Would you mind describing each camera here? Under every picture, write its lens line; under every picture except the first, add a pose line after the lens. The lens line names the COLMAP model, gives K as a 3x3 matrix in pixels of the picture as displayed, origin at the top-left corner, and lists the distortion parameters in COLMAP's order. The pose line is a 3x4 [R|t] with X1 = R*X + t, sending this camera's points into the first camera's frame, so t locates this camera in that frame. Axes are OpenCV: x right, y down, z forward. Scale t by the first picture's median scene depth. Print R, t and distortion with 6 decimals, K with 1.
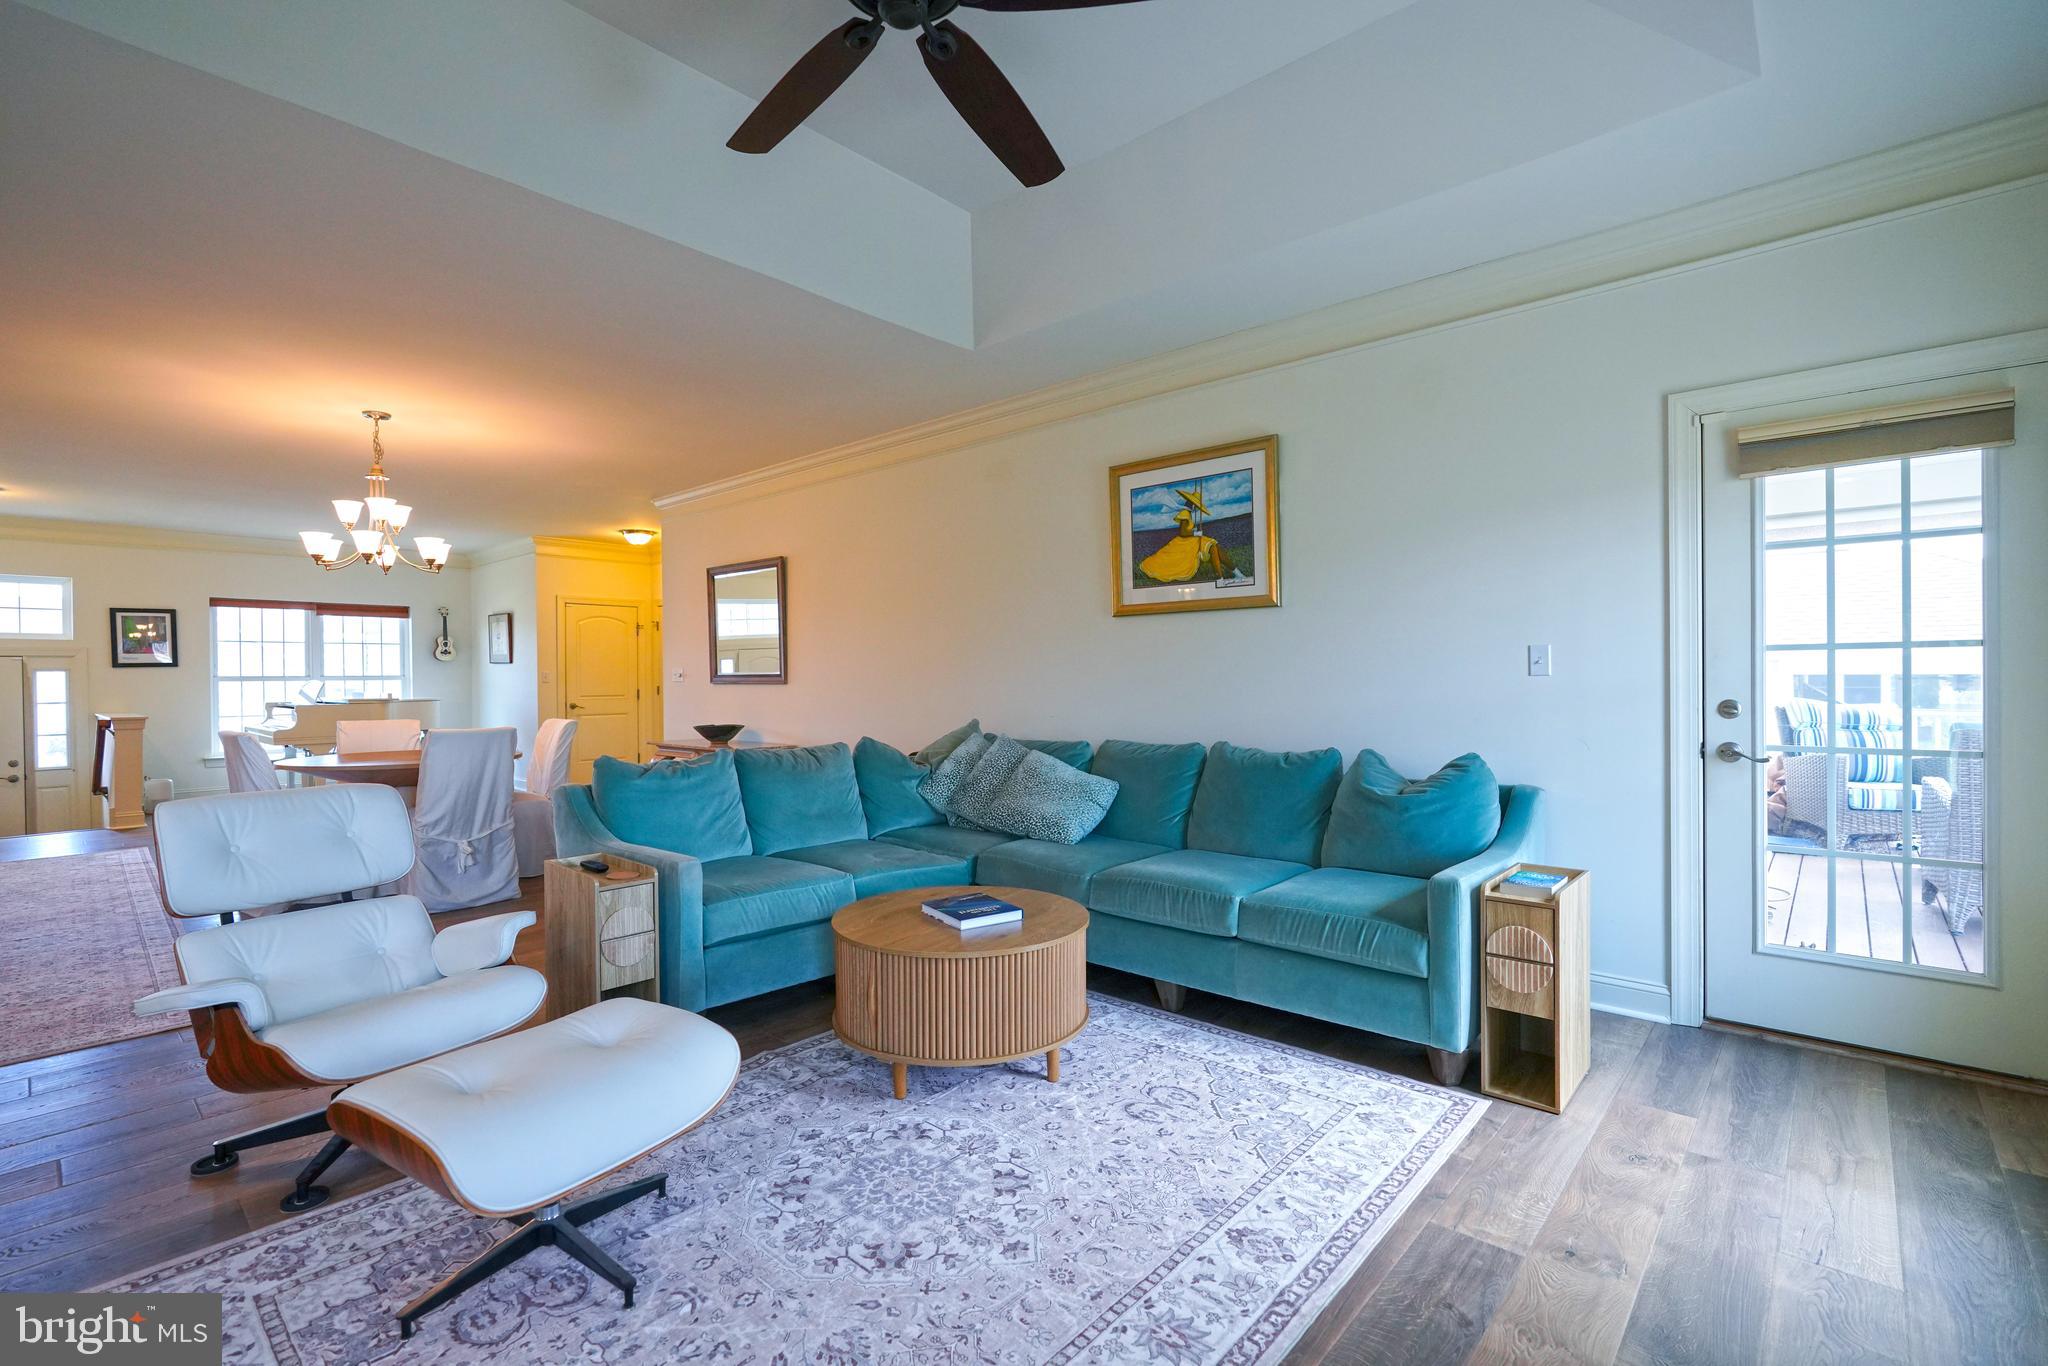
lens RADIAL K [[917.7, 0, 1014.1], [0, 917.7, 688.1], [0, 0, 1]] dist [-0.013206, 0.005547]
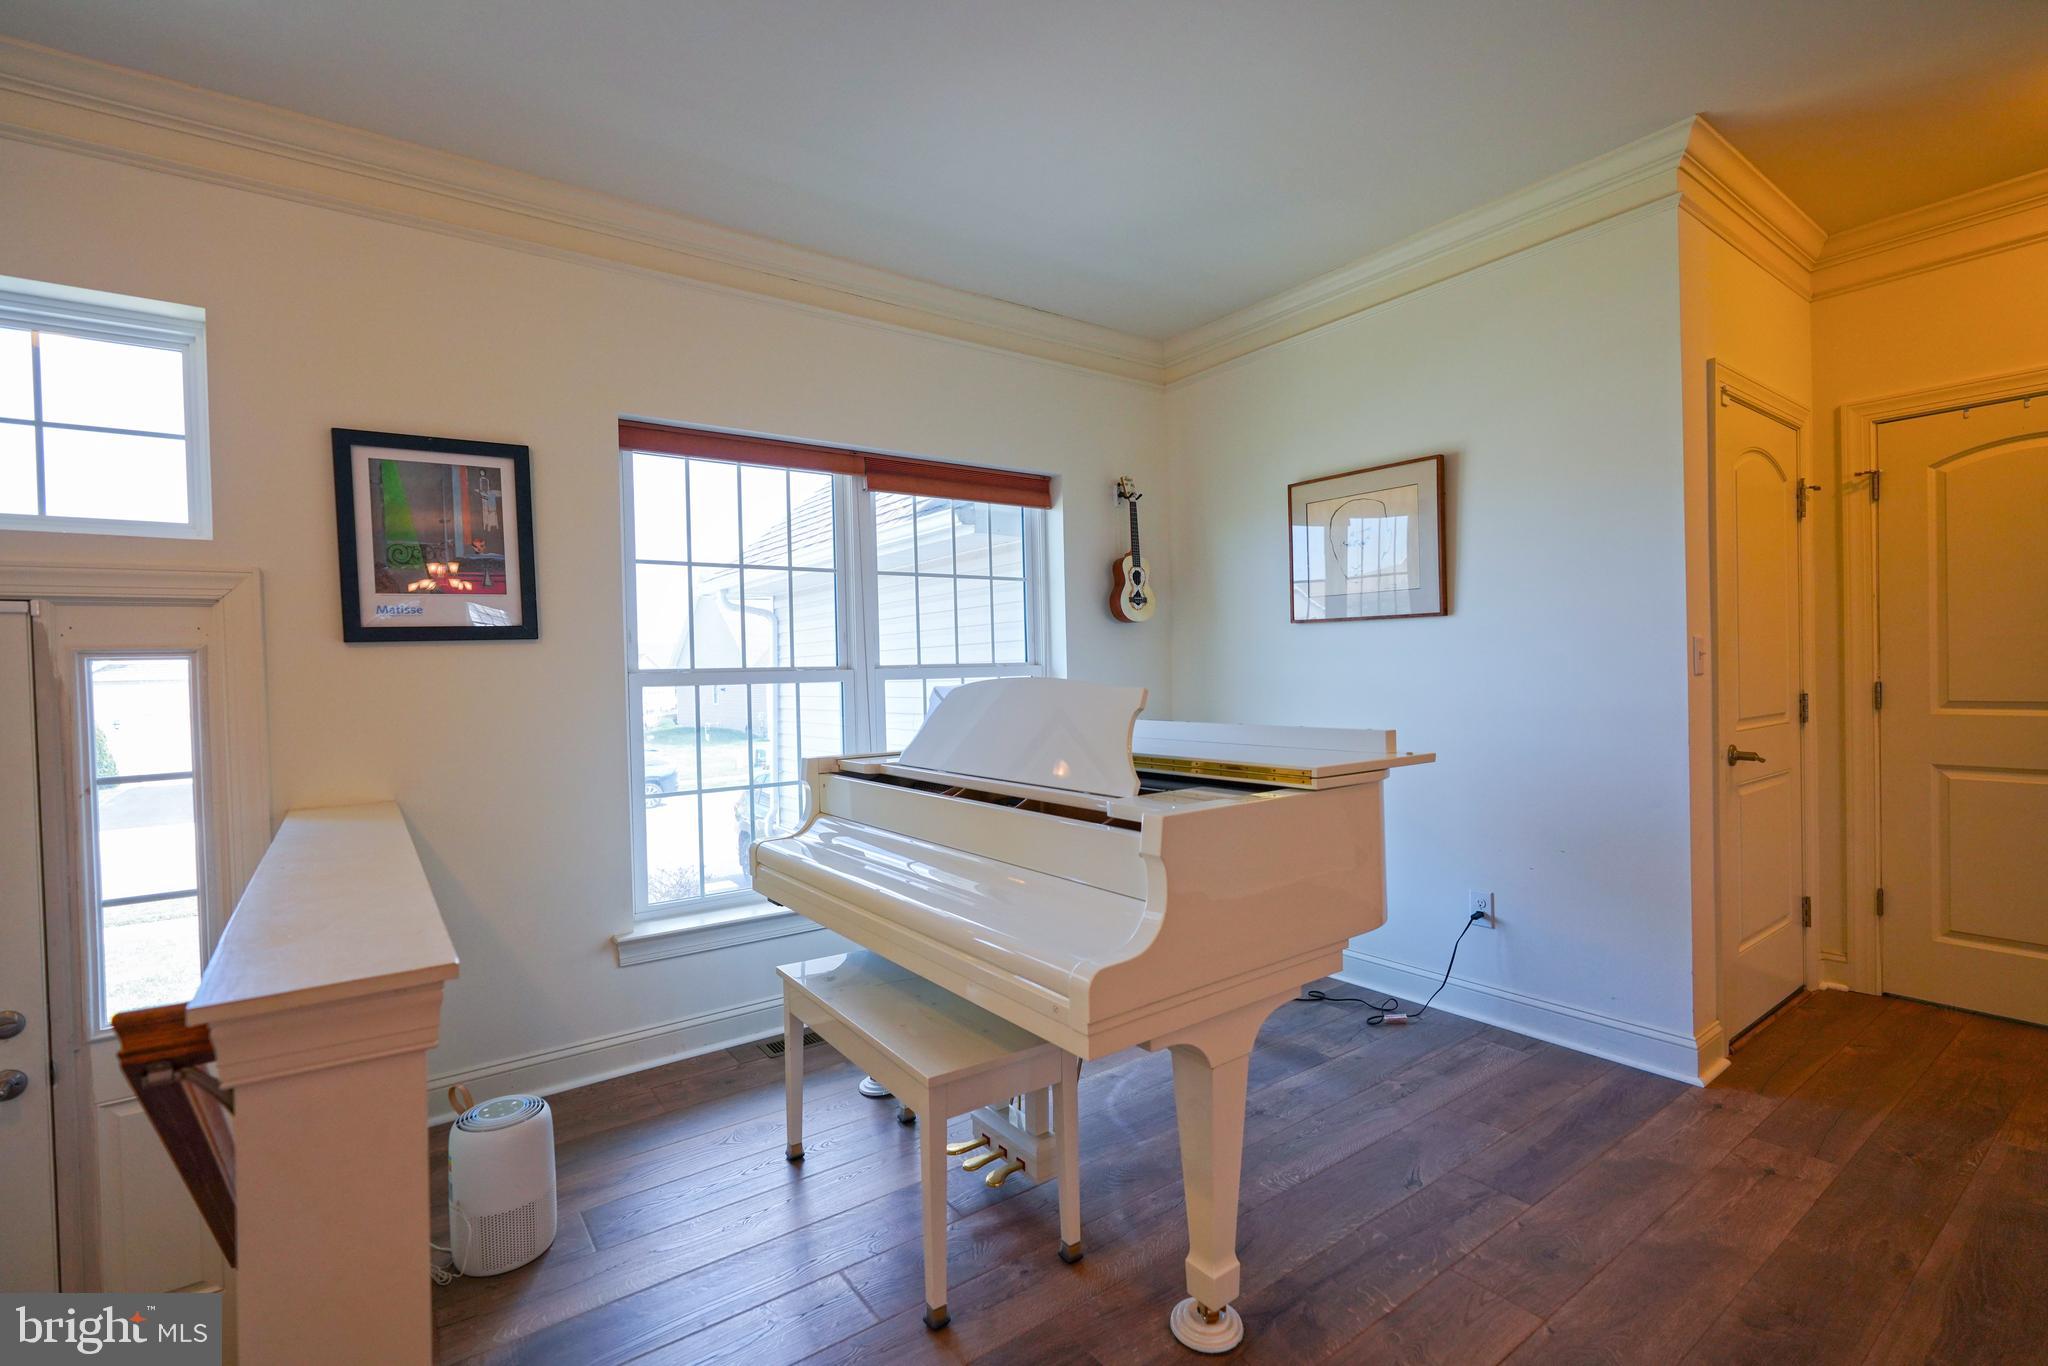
lens RADIAL K [[917.7, 0, 1005.7], [0, 917.7, 687.5], [0, 0, 1]] dist [-0.013206, 0.005547]
pose [[0.977230, -0.009901, -0.211954, -1.619828], [0.011511, 0.999914, 0.006360, -0.018261], [0.211872, -0.008655, 0.977259, 1.701470]]
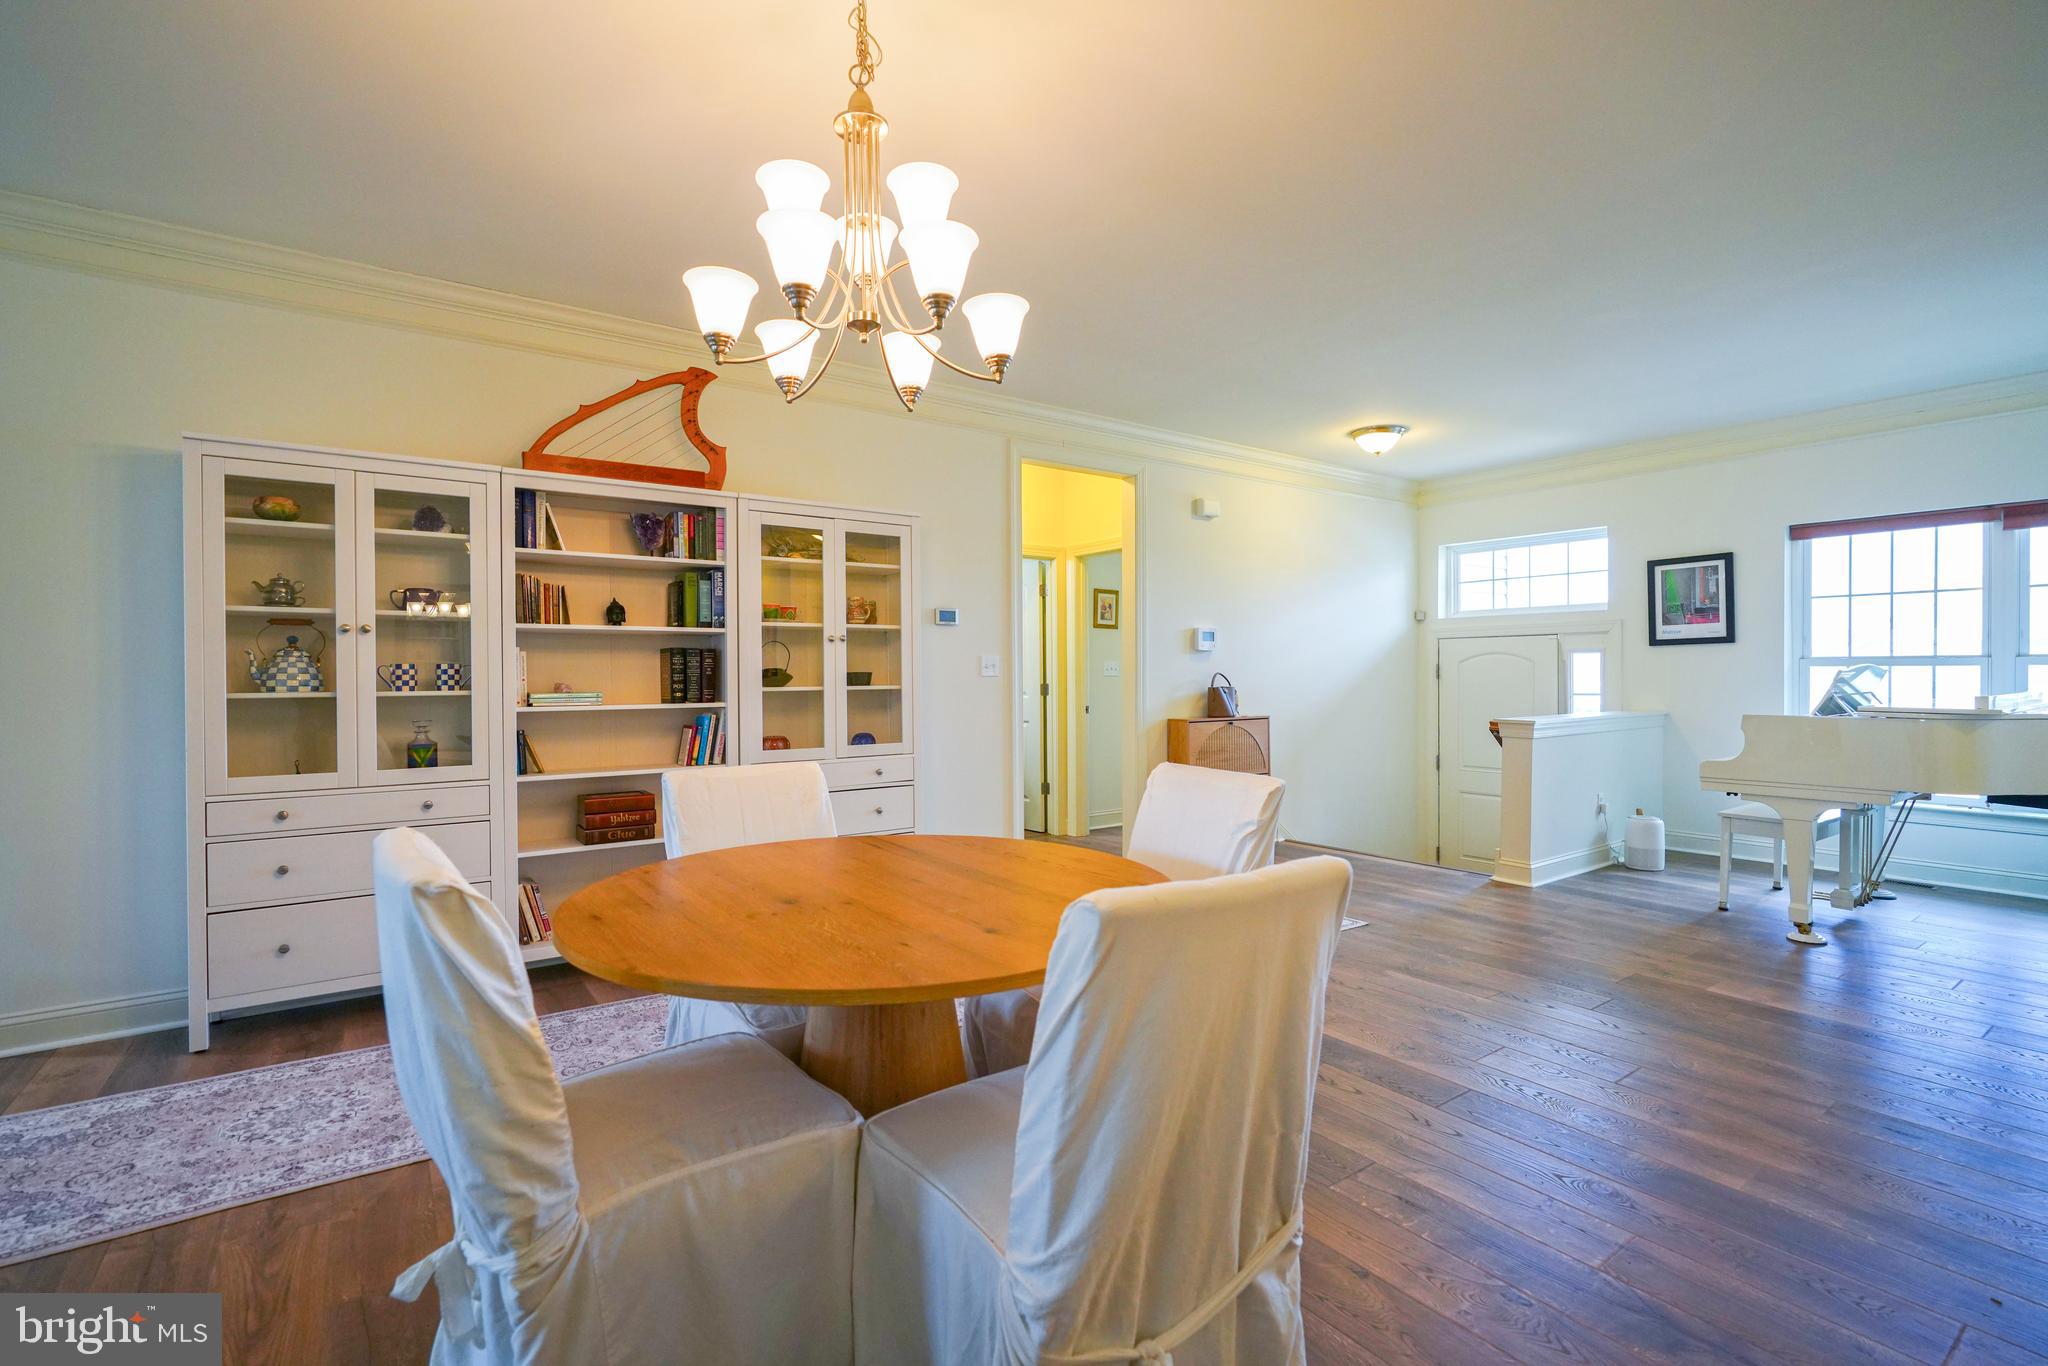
lens RADIAL K [[917.7, 0, 1001.9], [0, 917.7, 679.3], [0, 0, 1]] dist [-0.013206, 0.005547]
pose [[-0.219852, 0.019407, -0.975340, -0.443108], [-0.008238, 0.999730, 0.021749, -0.018115], [0.975498, 0.012817, -0.219633, 1.483505]]
